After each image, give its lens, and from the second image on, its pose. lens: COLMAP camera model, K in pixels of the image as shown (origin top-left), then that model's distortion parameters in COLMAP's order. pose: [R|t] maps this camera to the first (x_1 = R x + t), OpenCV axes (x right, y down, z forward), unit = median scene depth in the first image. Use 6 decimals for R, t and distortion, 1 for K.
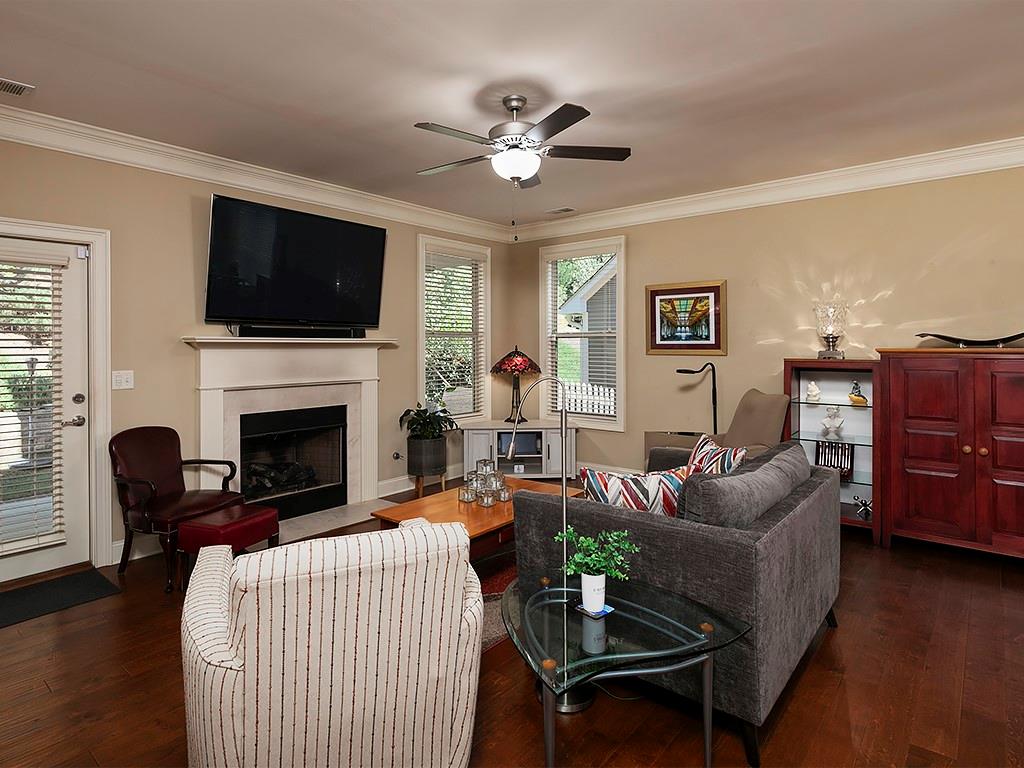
lens RADIAL K [[561.5, 0, 544.5], [0, 561.5, 340.4], [0, 0, 1]] dist [0.007181, 0.001049]
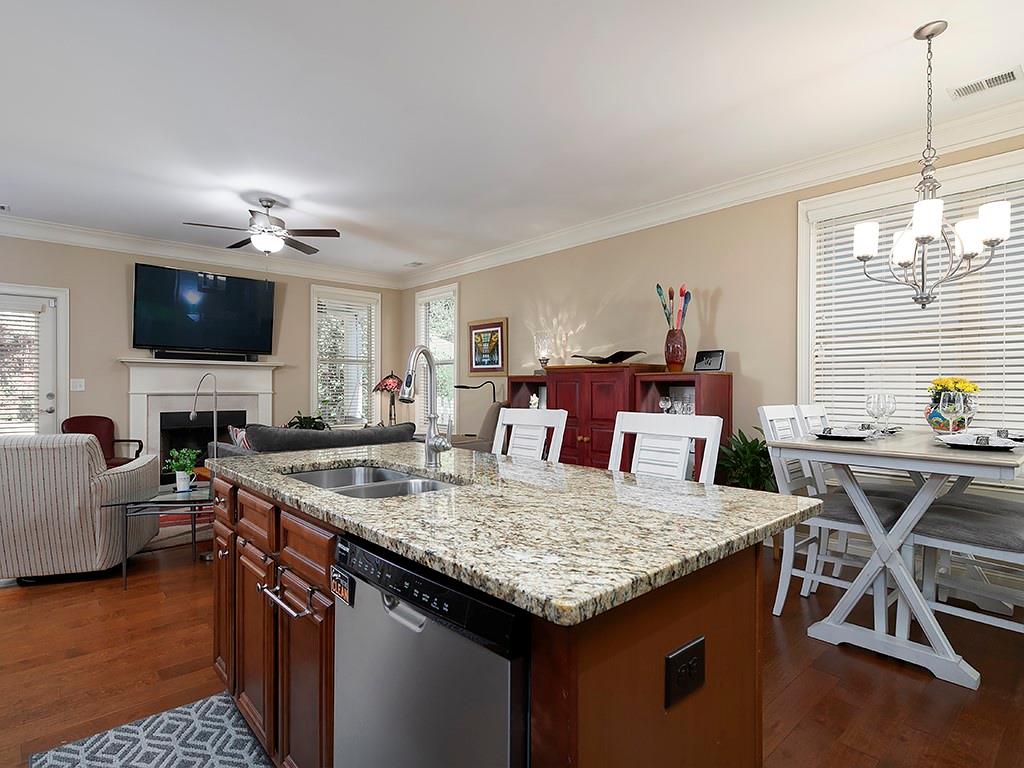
lens RADIAL K [[552.9, 0, 512.0], [0, 552.9, 384.0], [0, 0, 1]] dist [0.004646, 0.000768]
pose [[0.985638, 0.011227, -0.168496, 0.533802], [-0.009868, 0.999912, 0.008898, 0.032542], [0.168581, -0.007108, 0.985662, -0.233794]]
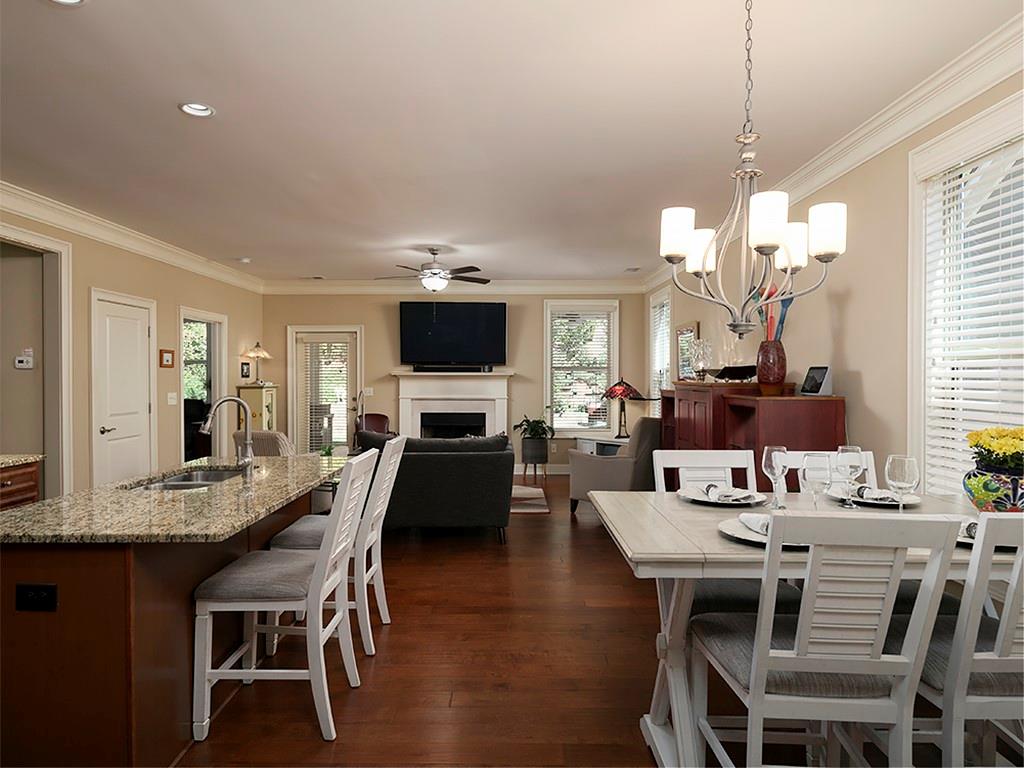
lens RADIAL K [[599.4, 0, 512.0], [0, 599.4, 384.0], [0, 0, 1]] dist [0.001095, 0.000617]
pose [[0.630944, 0.026246, -0.775384, 1.076568], [-0.003140, 0.999506, 0.031278, -0.024858], [0.775822, -0.017300, 0.630715, -0.041369]]
